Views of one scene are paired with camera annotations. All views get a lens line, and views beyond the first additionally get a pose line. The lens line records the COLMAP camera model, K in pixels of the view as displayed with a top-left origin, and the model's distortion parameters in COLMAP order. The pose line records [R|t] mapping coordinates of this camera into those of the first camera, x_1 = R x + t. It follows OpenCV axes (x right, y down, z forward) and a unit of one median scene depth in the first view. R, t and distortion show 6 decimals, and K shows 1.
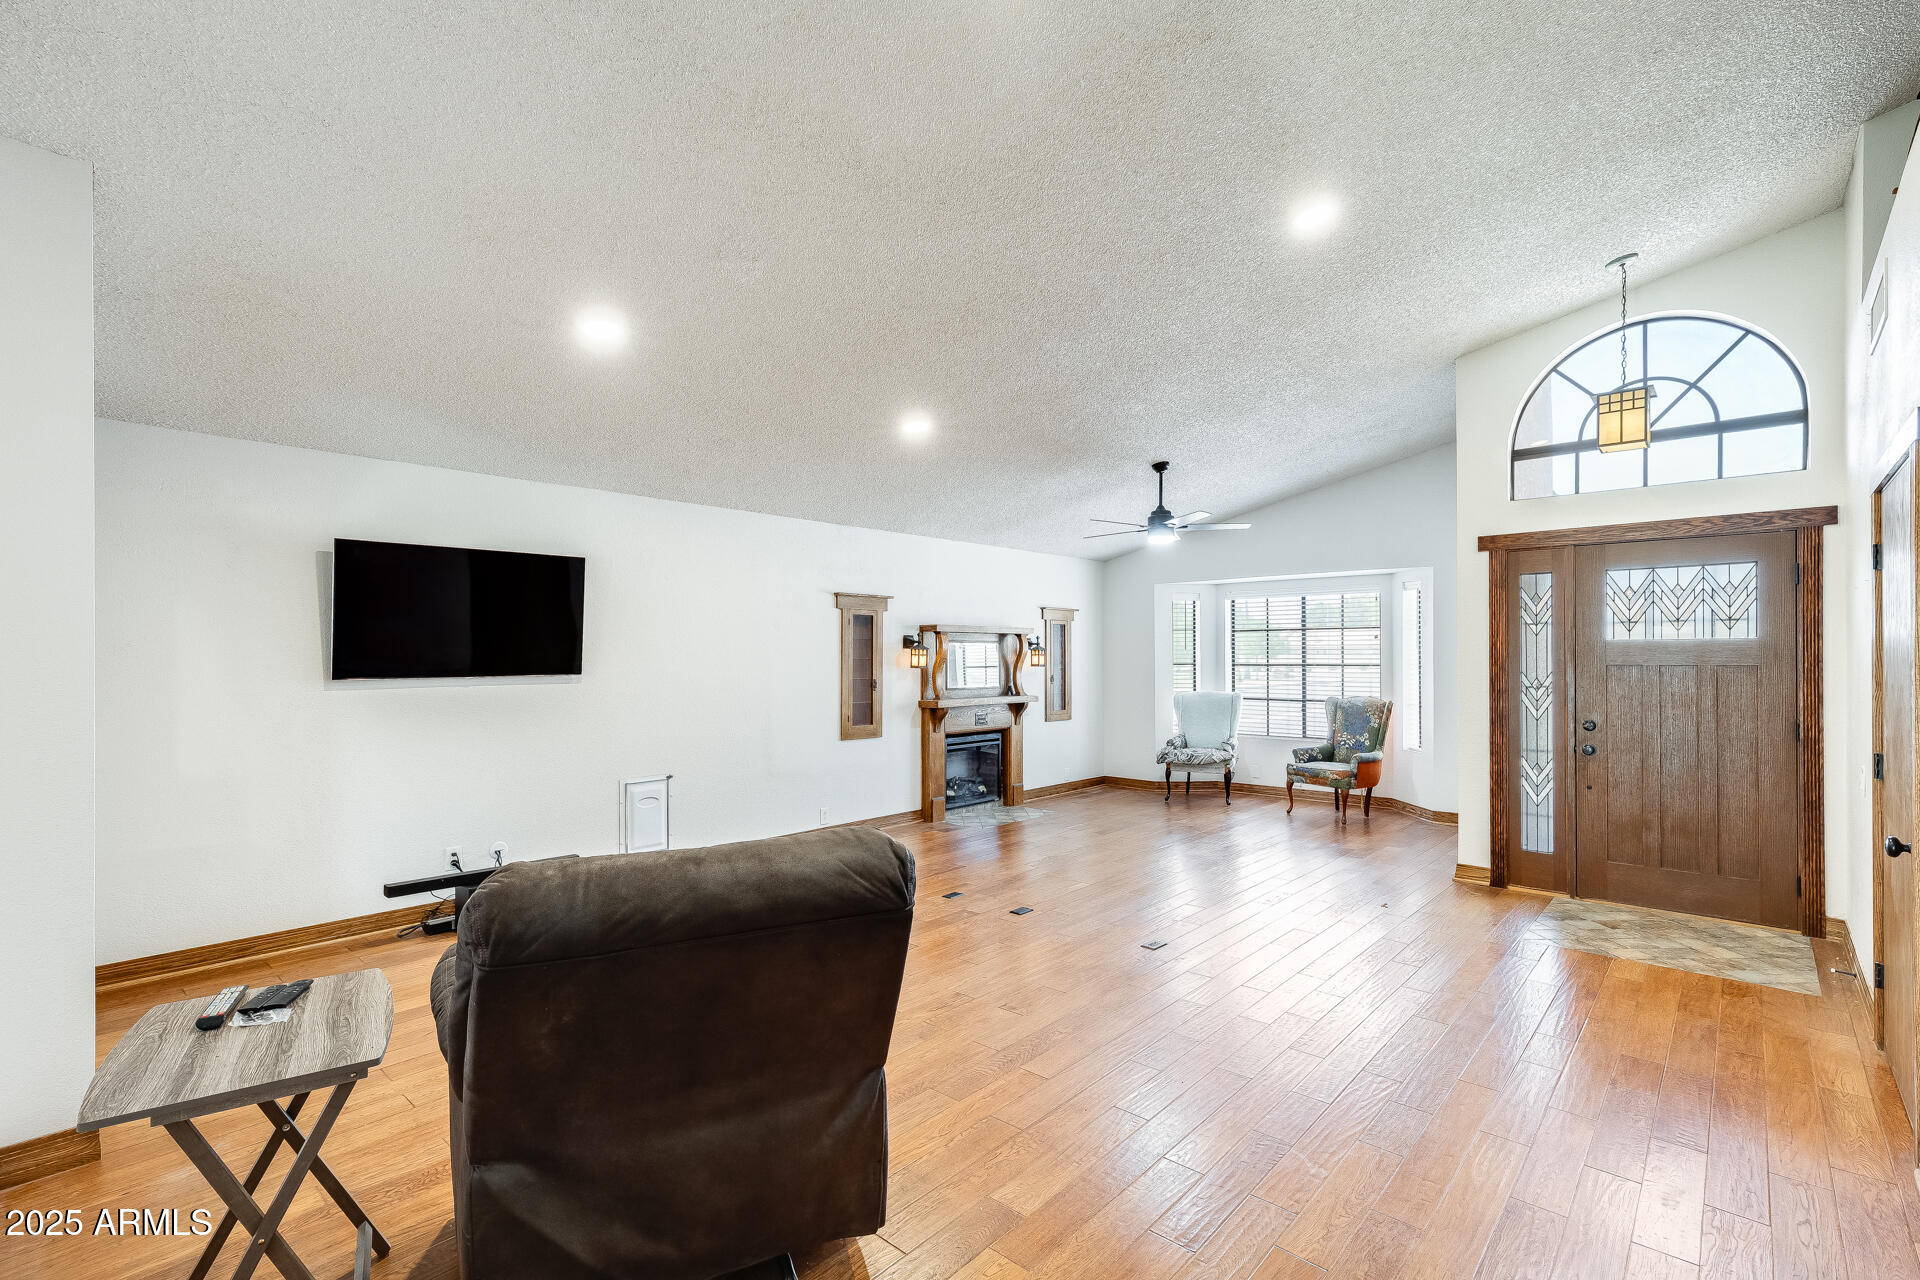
lens RADIAL K [[862.0, 0, 962.0], [0, 862.0, 661.9], [0, 0, 1]] dist [0.004248, -0.000738]
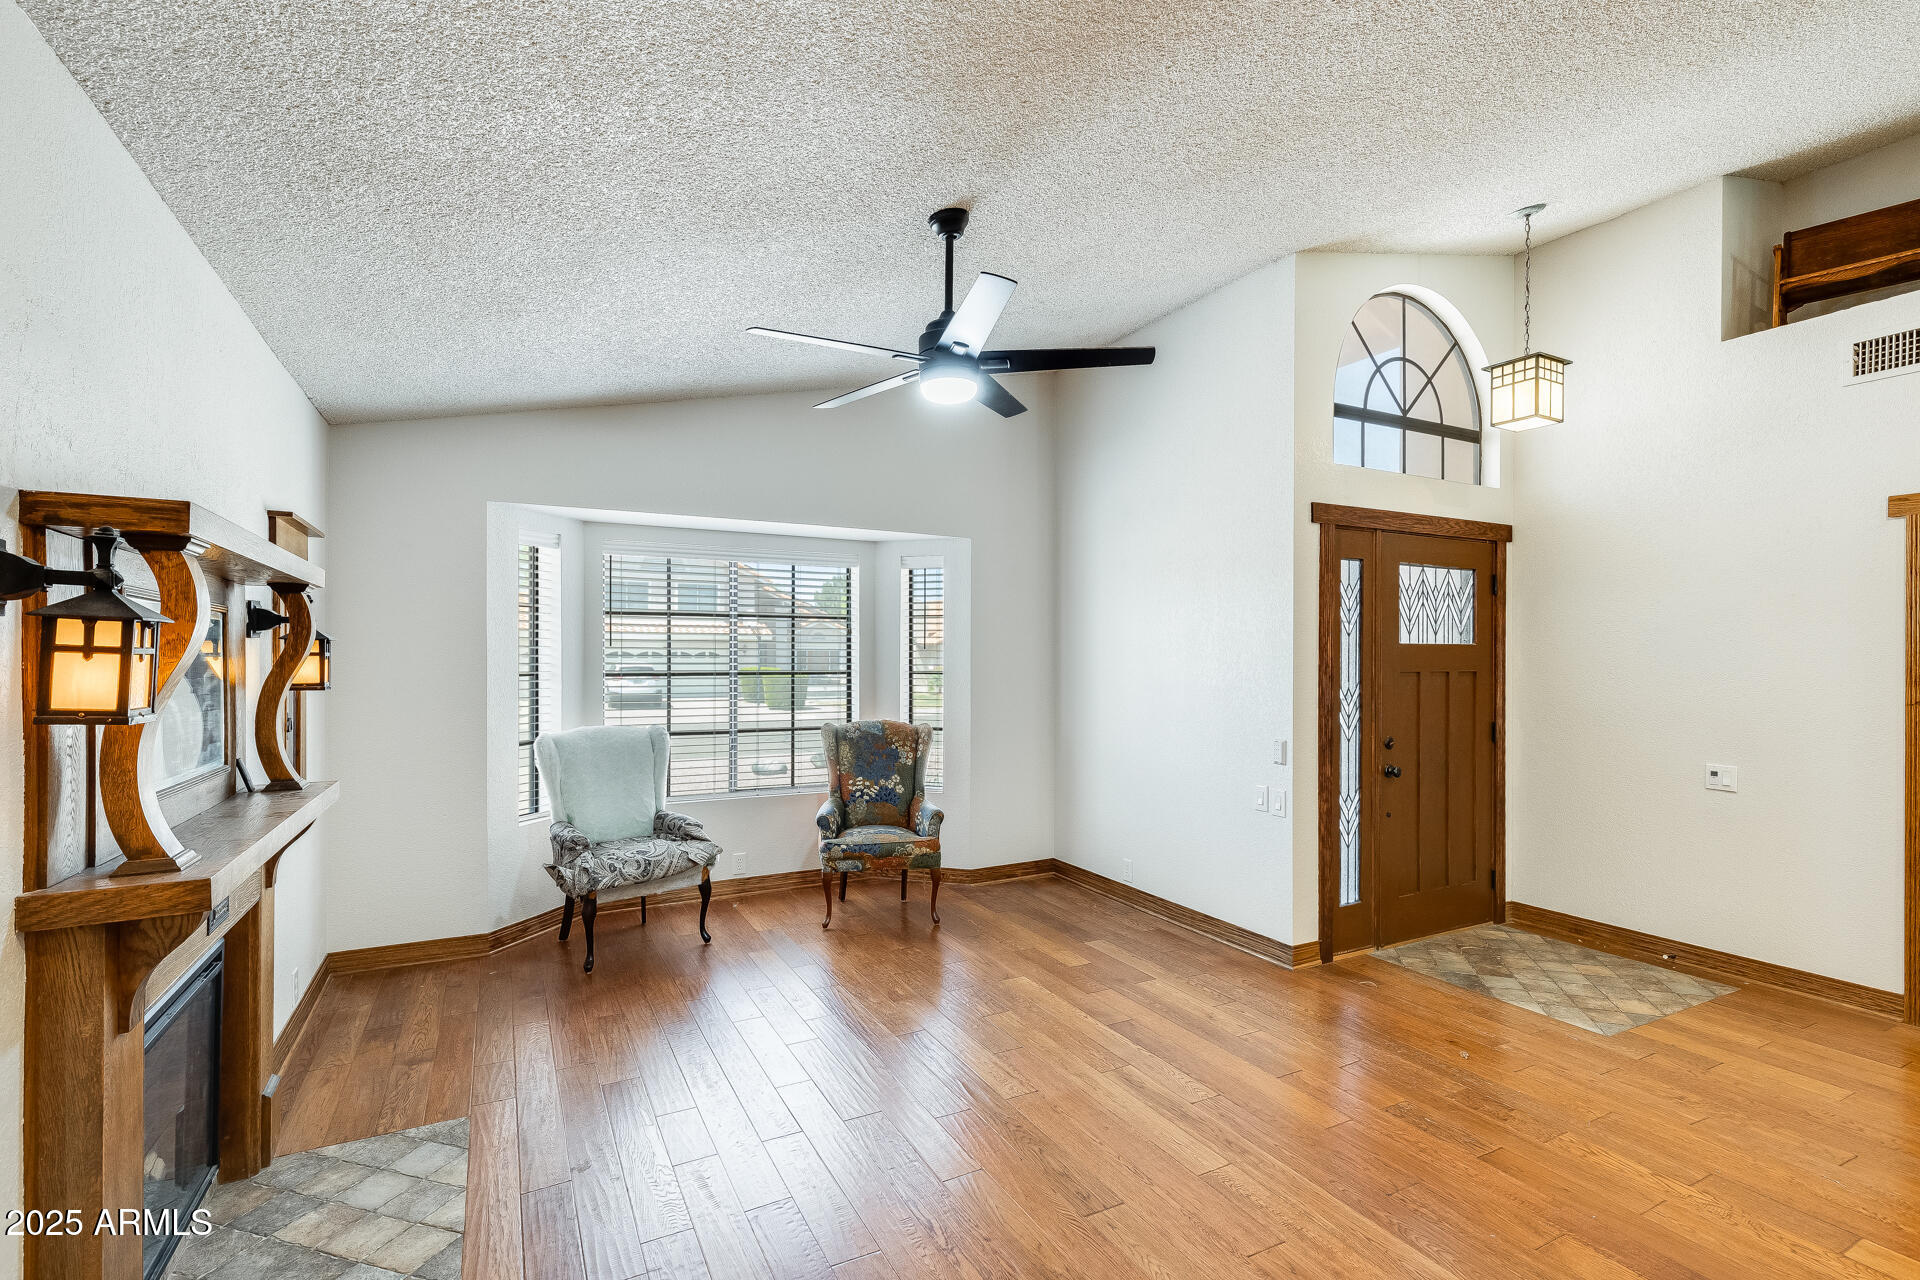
lens RADIAL K [[878.7, 0, 962.4], [0, 878.7, 658.4], [0, 0, 1]] dist [0.005386, -0.000008]
pose [[0.335597, 0.003321, 0.942000, -0.209306], [0.002366, 0.999988, -0.004368, -0.006392], [-0.942003, 0.003695, 0.335585, 0.969427]]
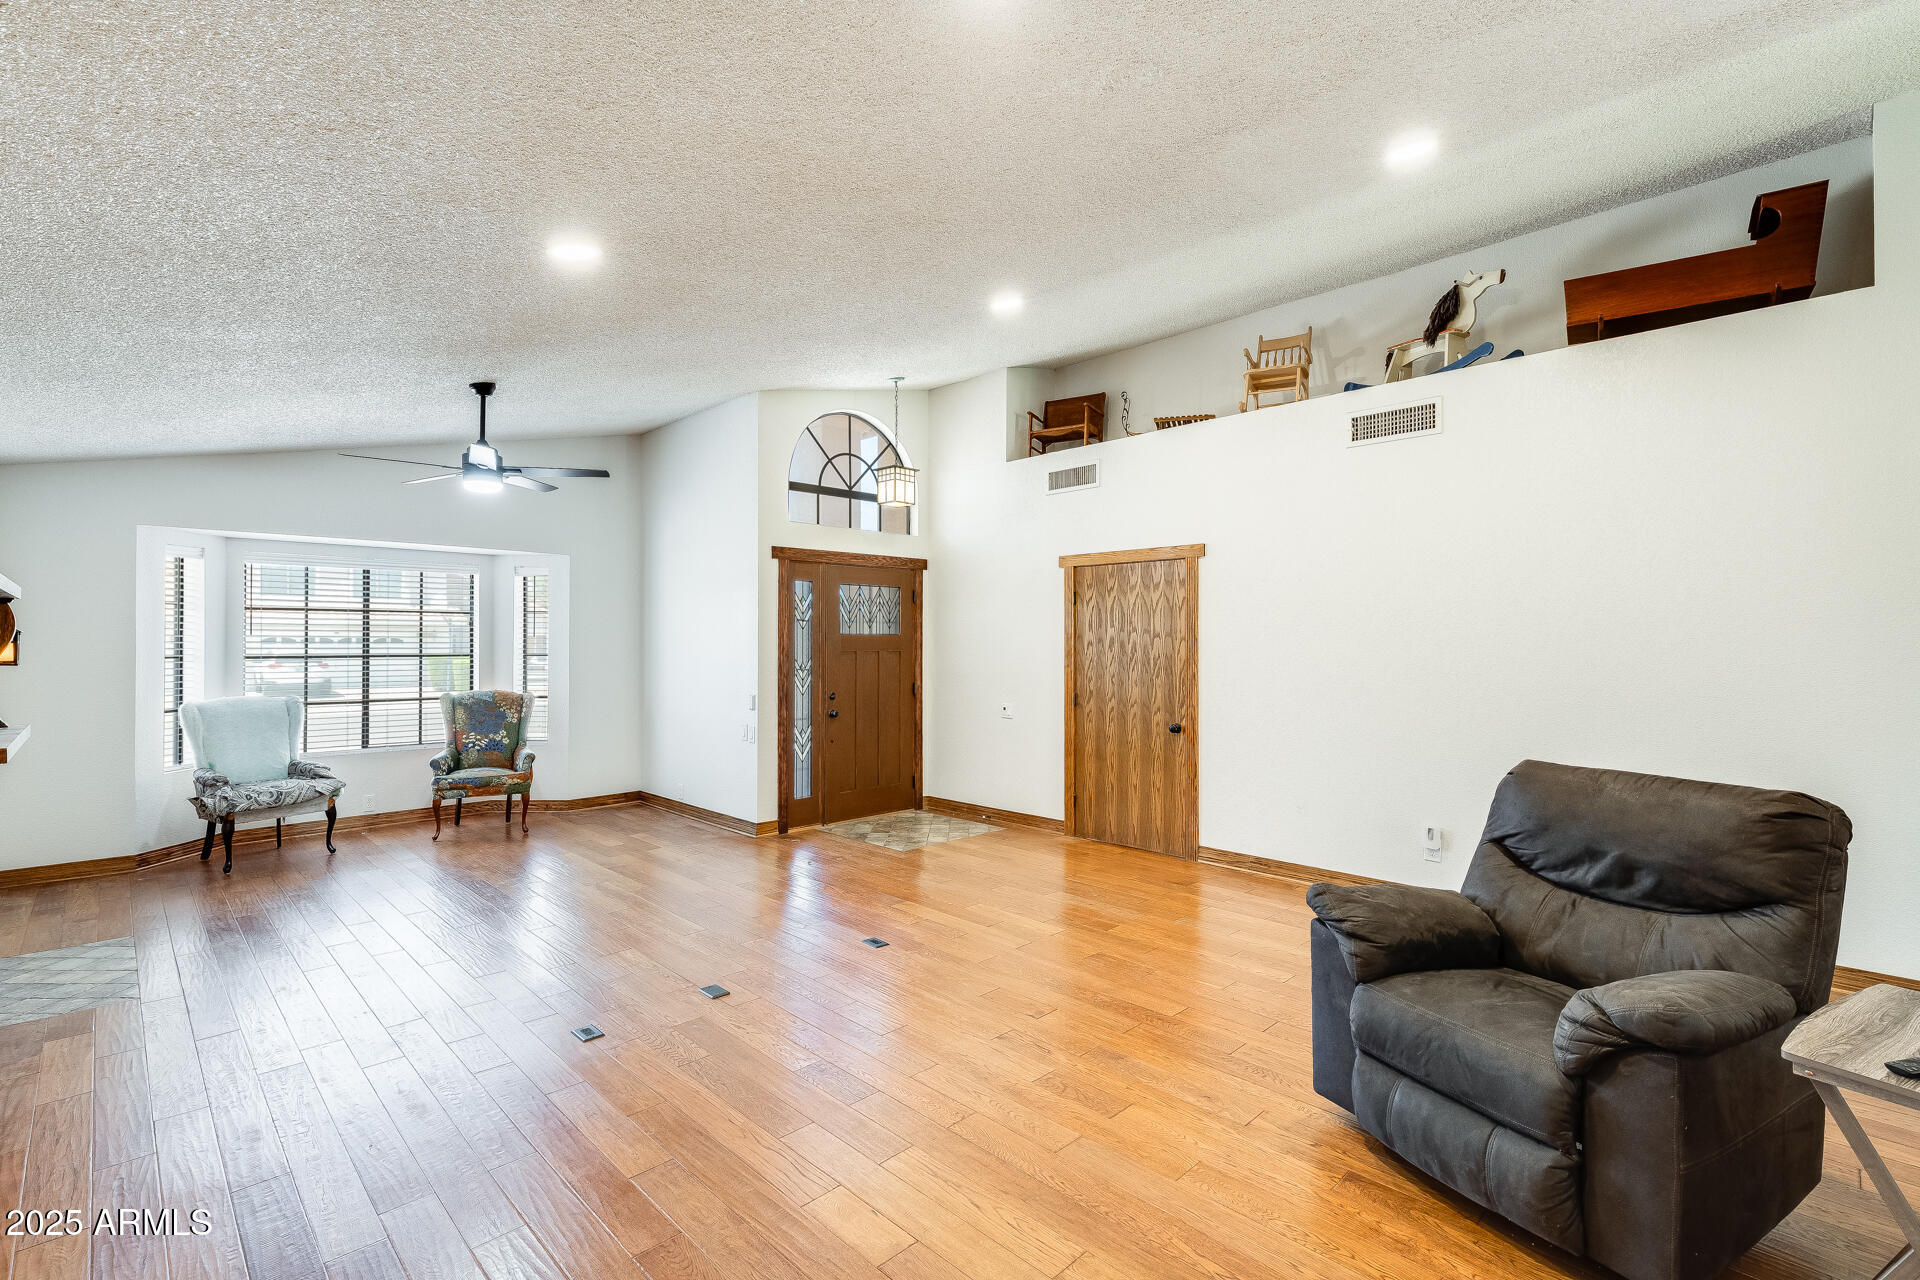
lens RADIAL K [[870.1, 0, 962.6], [0, 870.1, 633.4], [0, 0, 1]] dist [0.001808, -0.000050]
pose [[0.050547, 0.015137, 0.998607, -0.561201], [0.006101, 0.999862, -0.015465, -0.002551], [-0.998703, 0.006874, 0.050448, 0.634592]]
